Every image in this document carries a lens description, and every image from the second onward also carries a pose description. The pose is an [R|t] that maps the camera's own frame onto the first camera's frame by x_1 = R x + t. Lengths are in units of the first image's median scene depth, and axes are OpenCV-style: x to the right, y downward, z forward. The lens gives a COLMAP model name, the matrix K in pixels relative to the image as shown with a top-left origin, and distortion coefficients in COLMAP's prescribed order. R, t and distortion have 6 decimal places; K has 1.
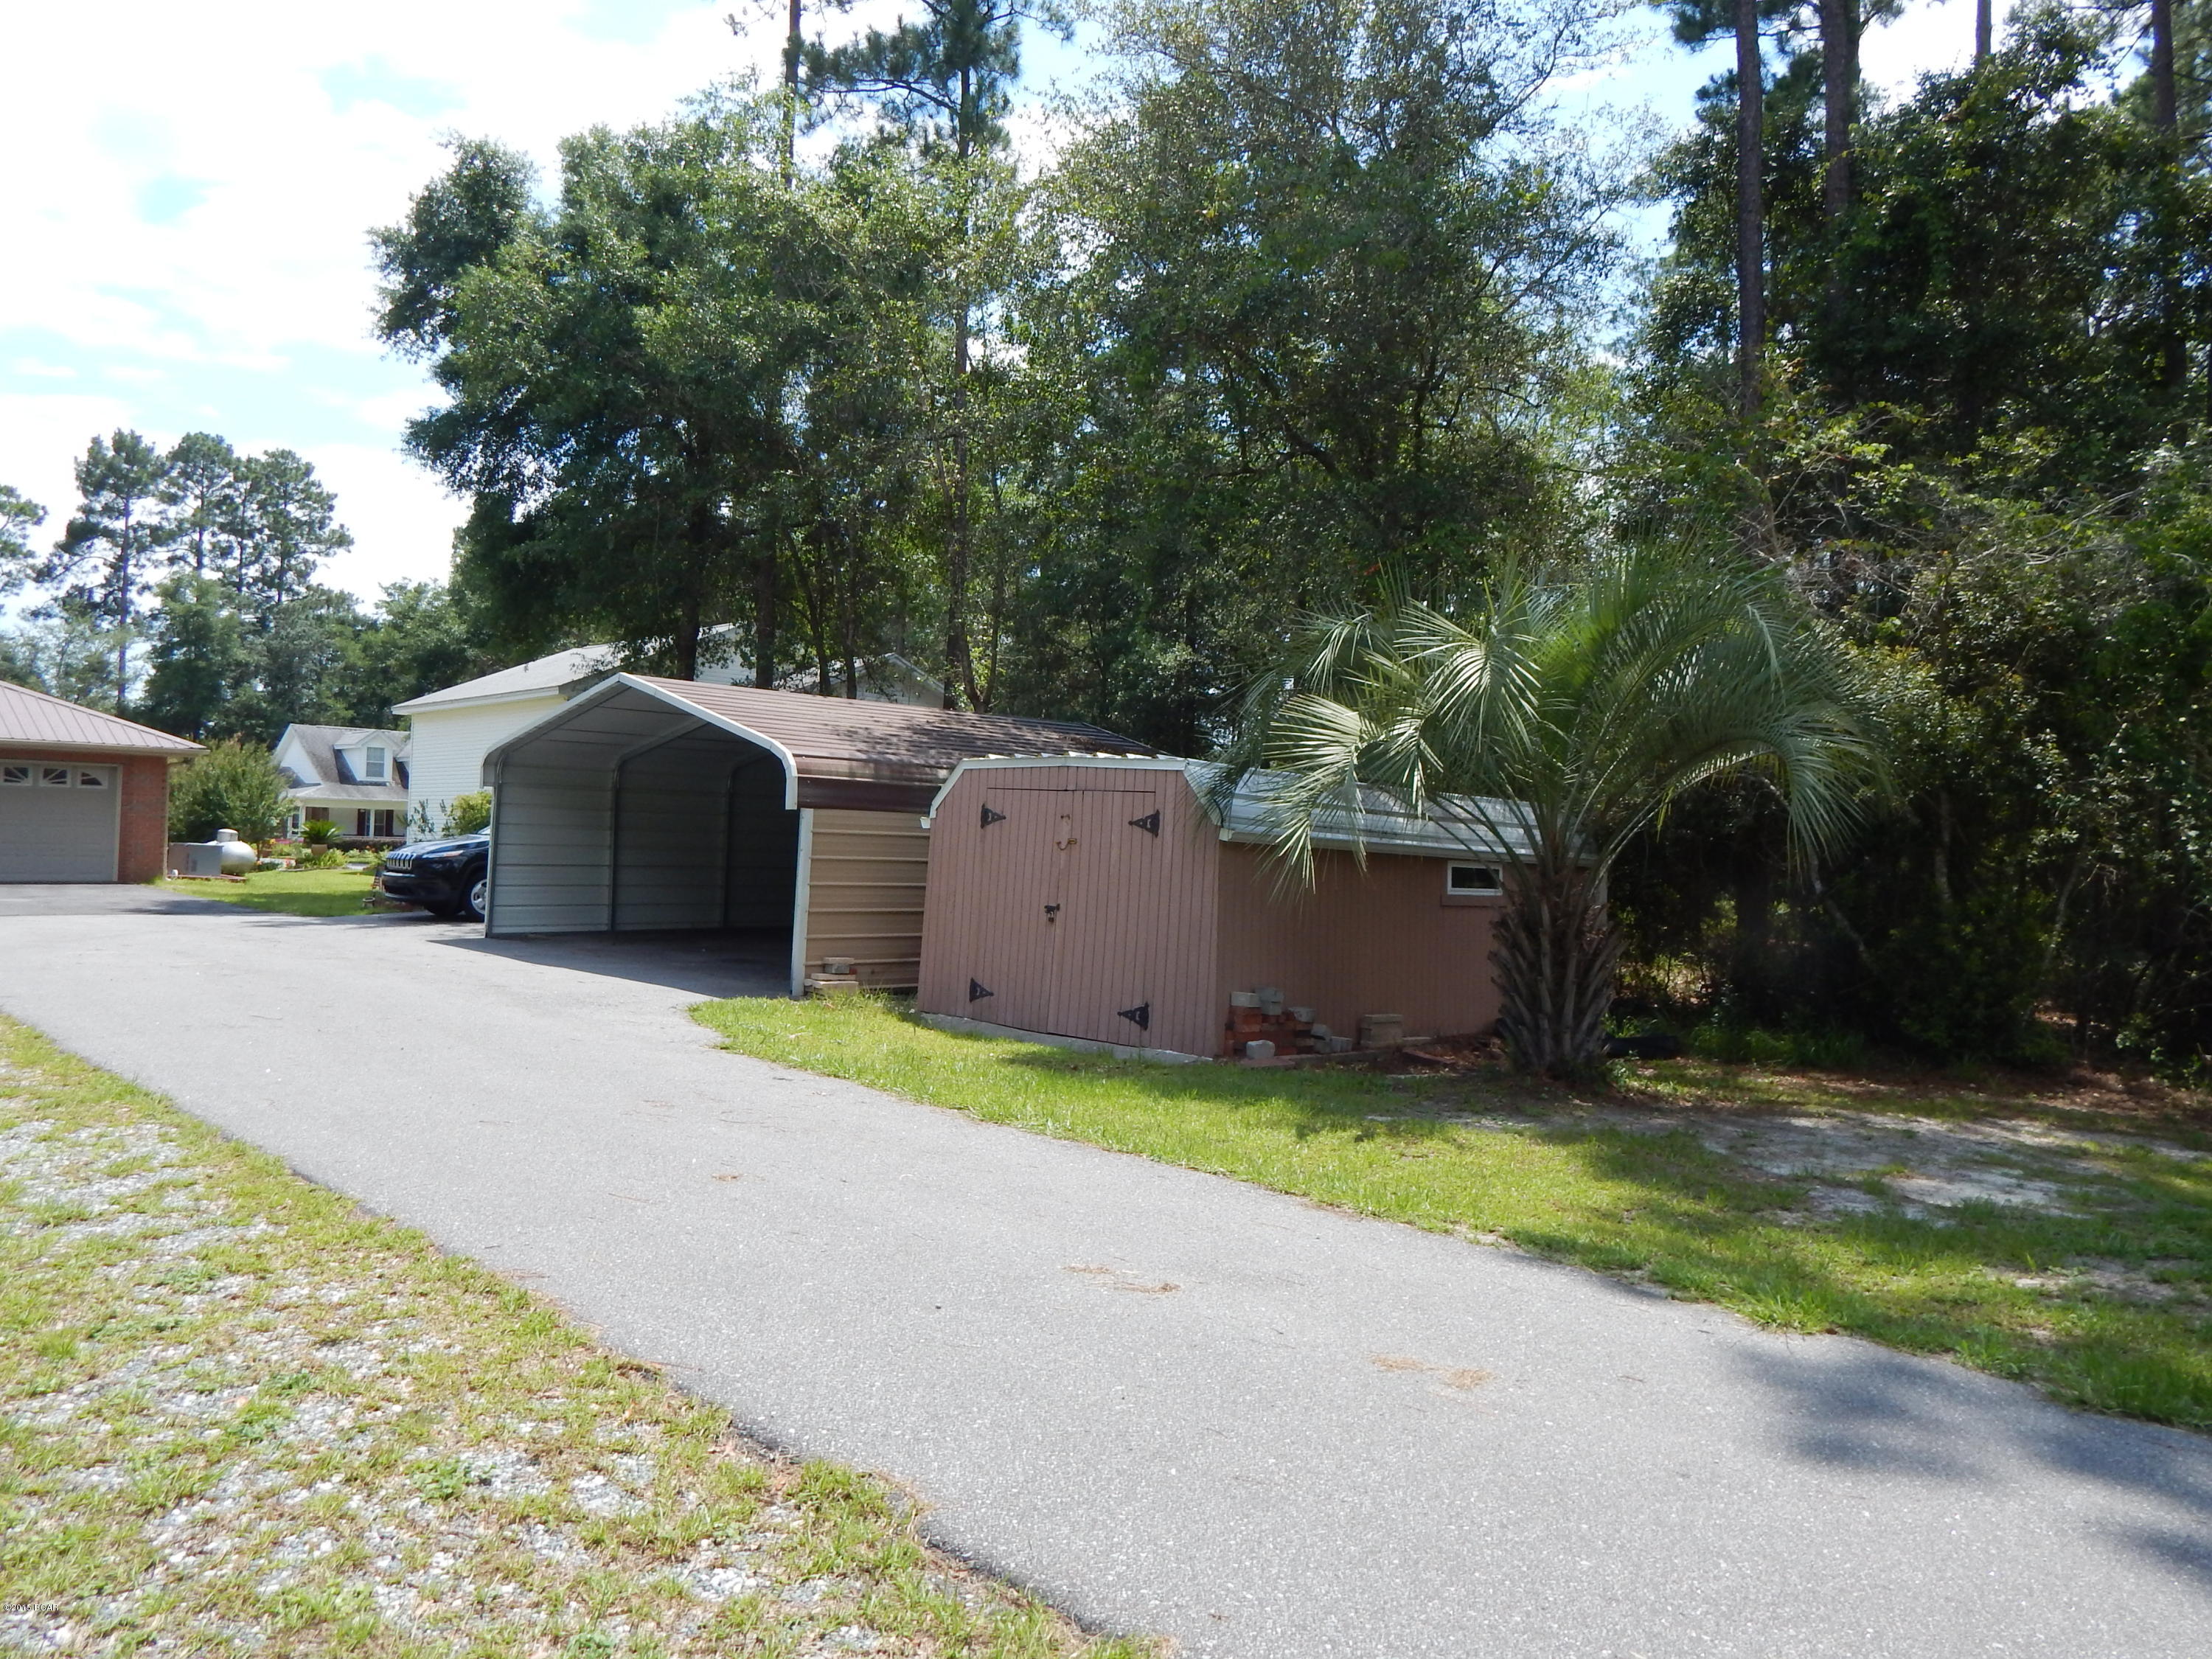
lens RADIAL K [[1602.4, 0, 1132.4], [0, 1602.4, 796.7], [0, 0, 1]] dist [-0.012487, -0.000617]
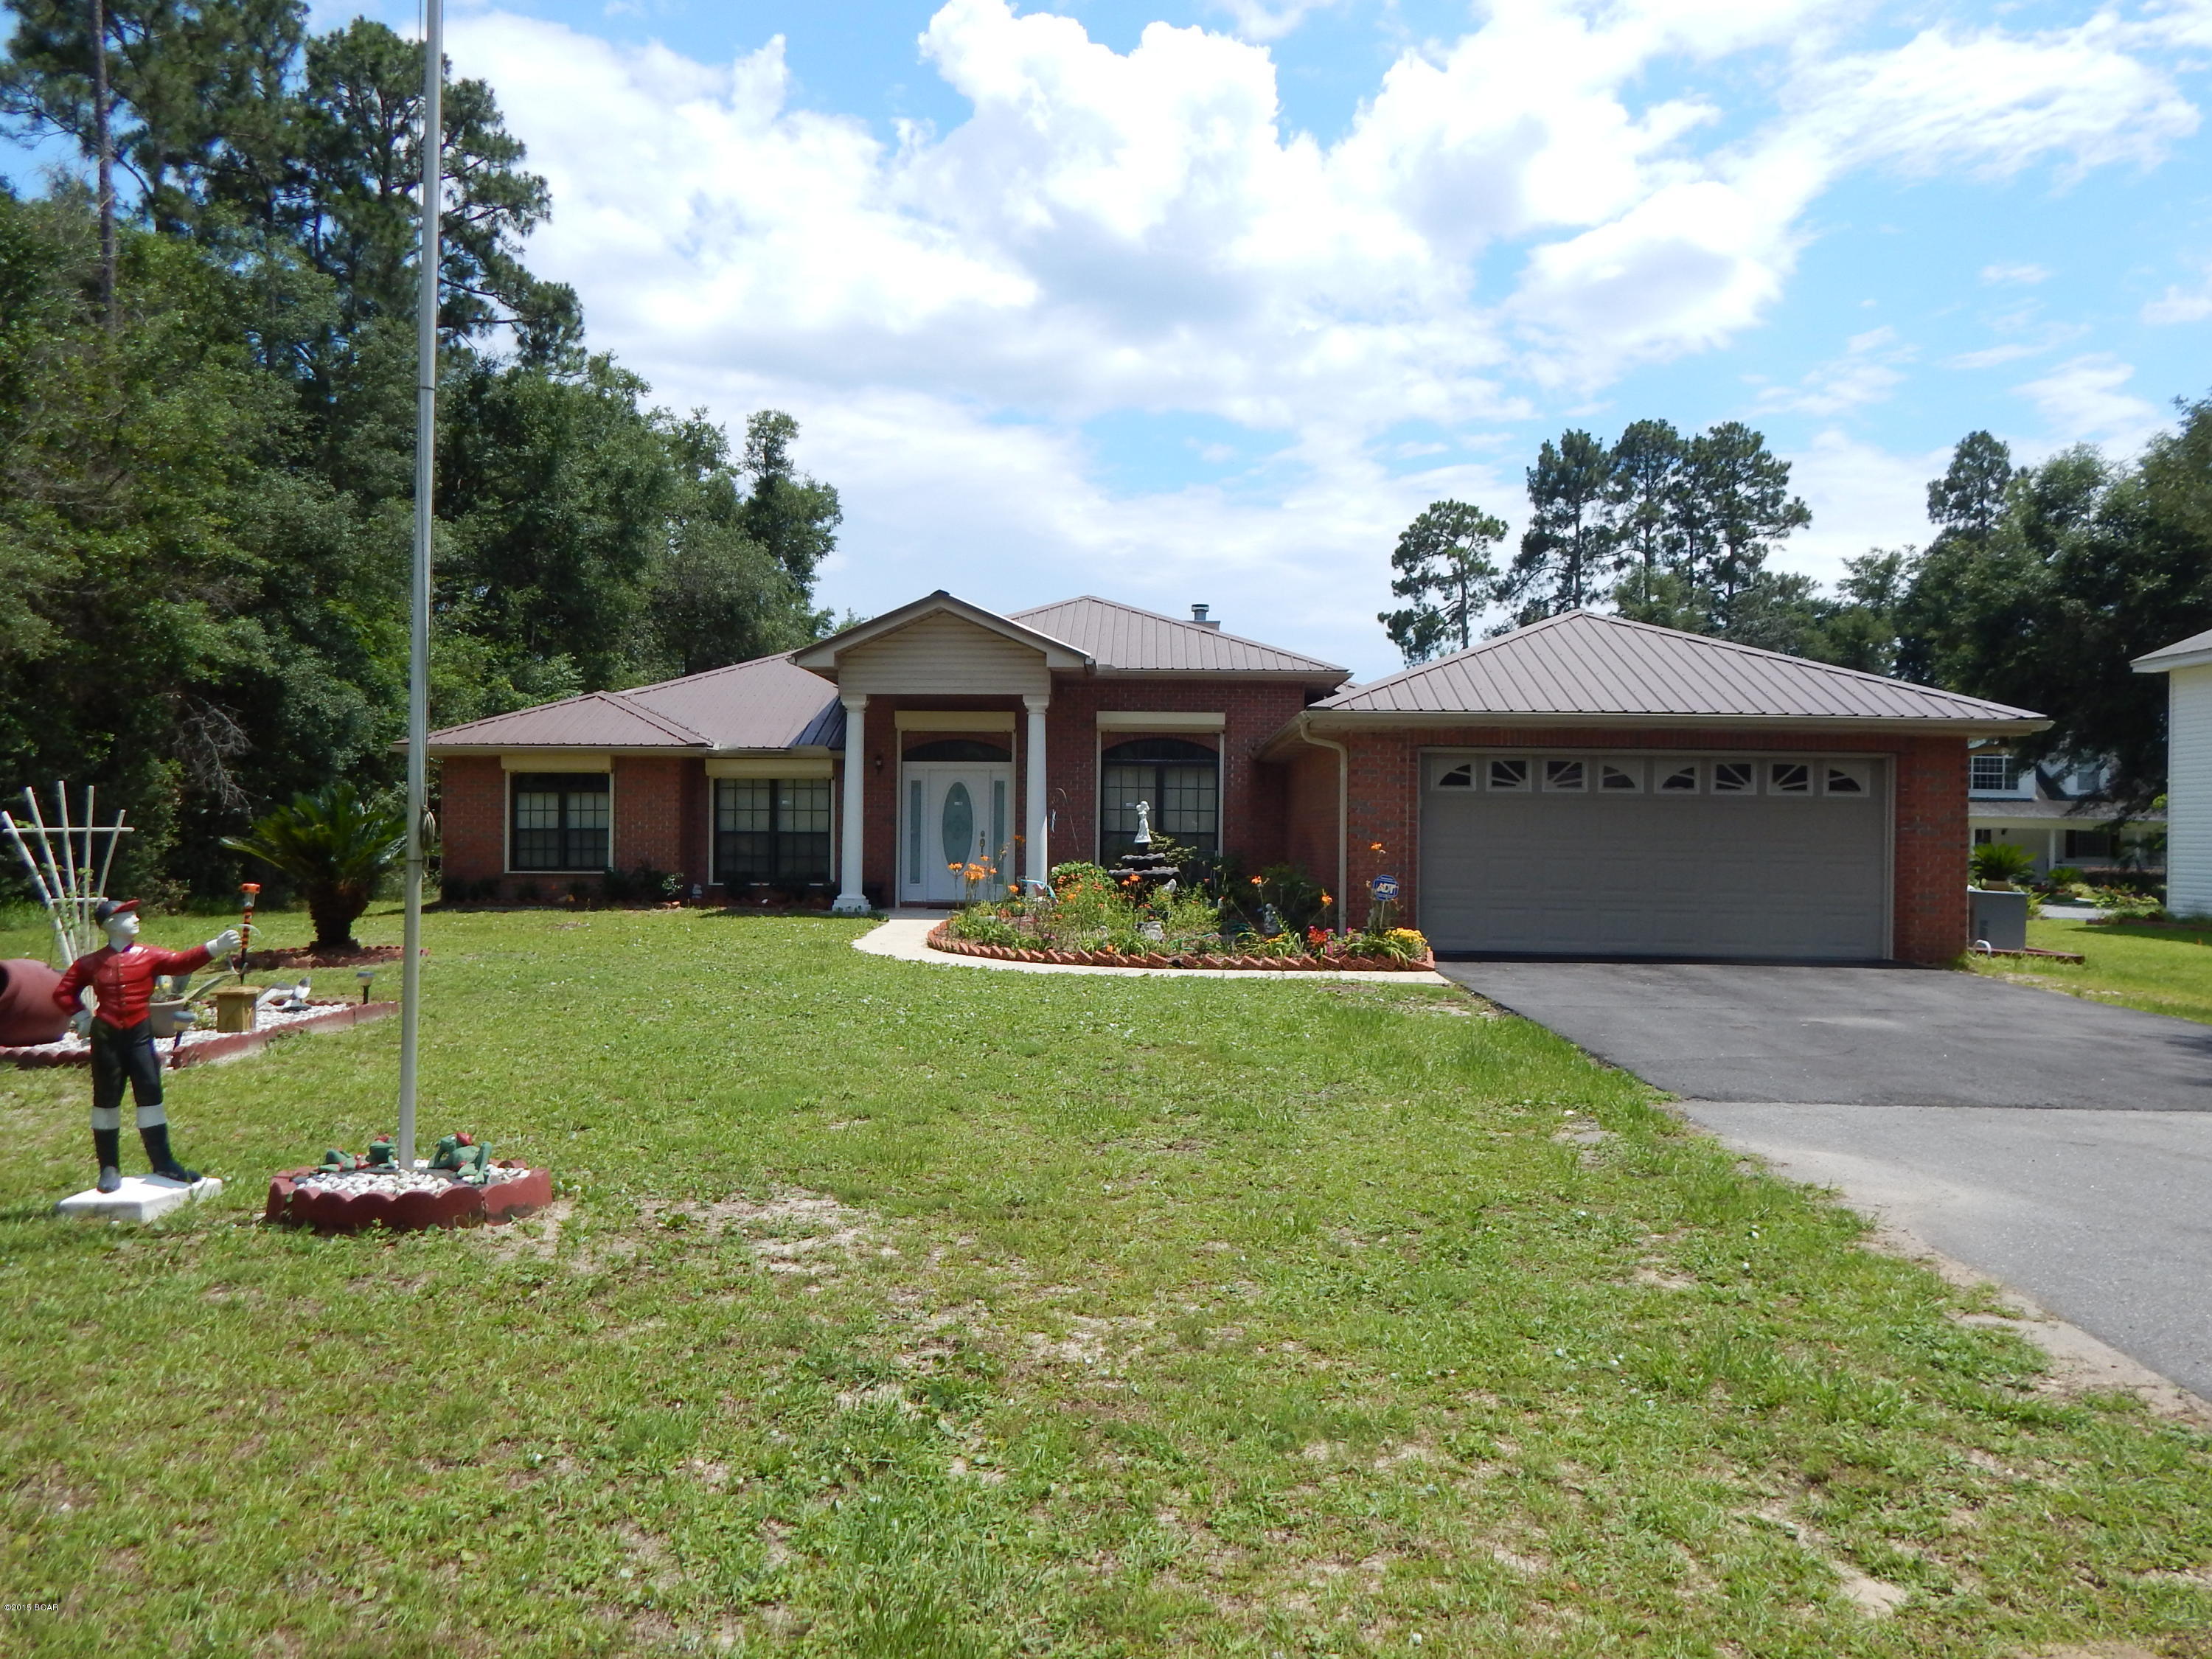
lens RADIAL K [[1633.4, 0, 1111.0], [0, 1633.4, 812.9], [0, 0, 1]] dist [-0.002352, 0.003889]
pose [[0.693637, -0.022362, -0.719978, -0.126166], [0.022692, 0.999700, -0.009188, 0.000011], [0.719967, -0.009965, 0.693936, 0.122705]]
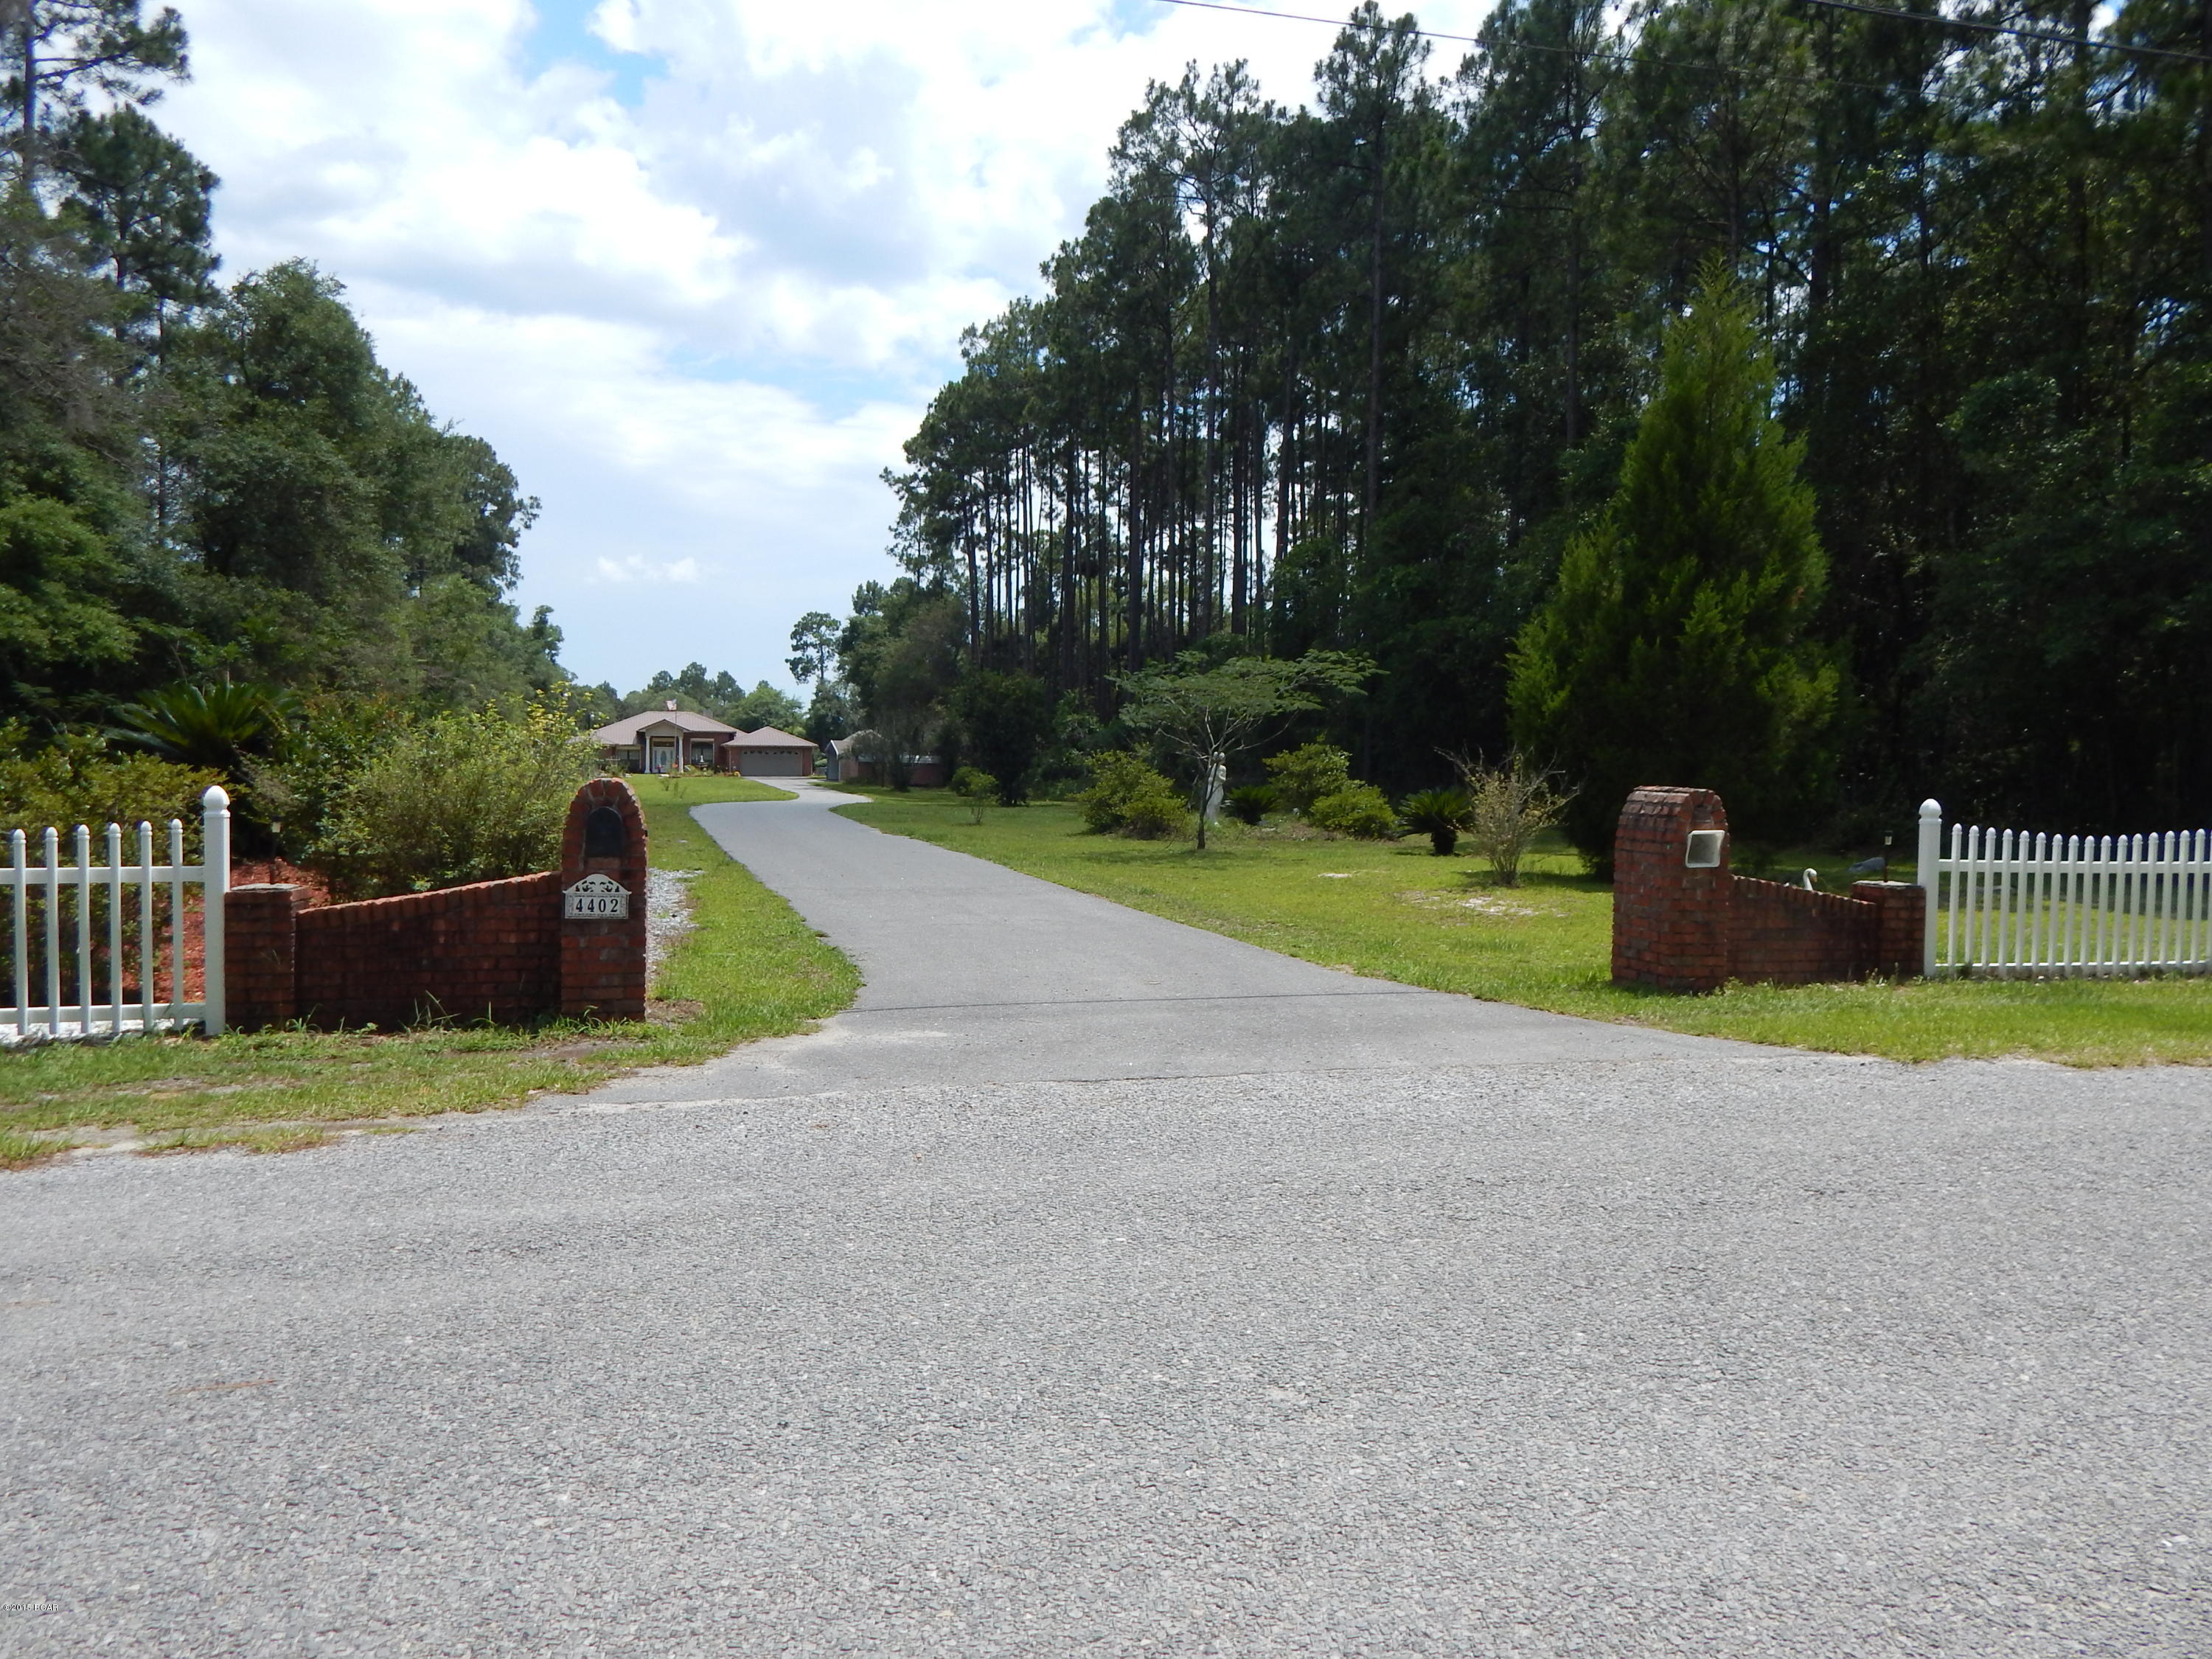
lens RADIAL K [[1633.4, 0, 1111.0], [0, 1633.4, 812.9], [0, 0, 1]] dist [-0.002352, 0.003889]
pose [[0.878516, 0.005004, -0.477686, 0.708314], [0.019433, 0.998743, 0.046202, -0.012120], [0.477317, -0.049872, 0.877315, -0.797705]]
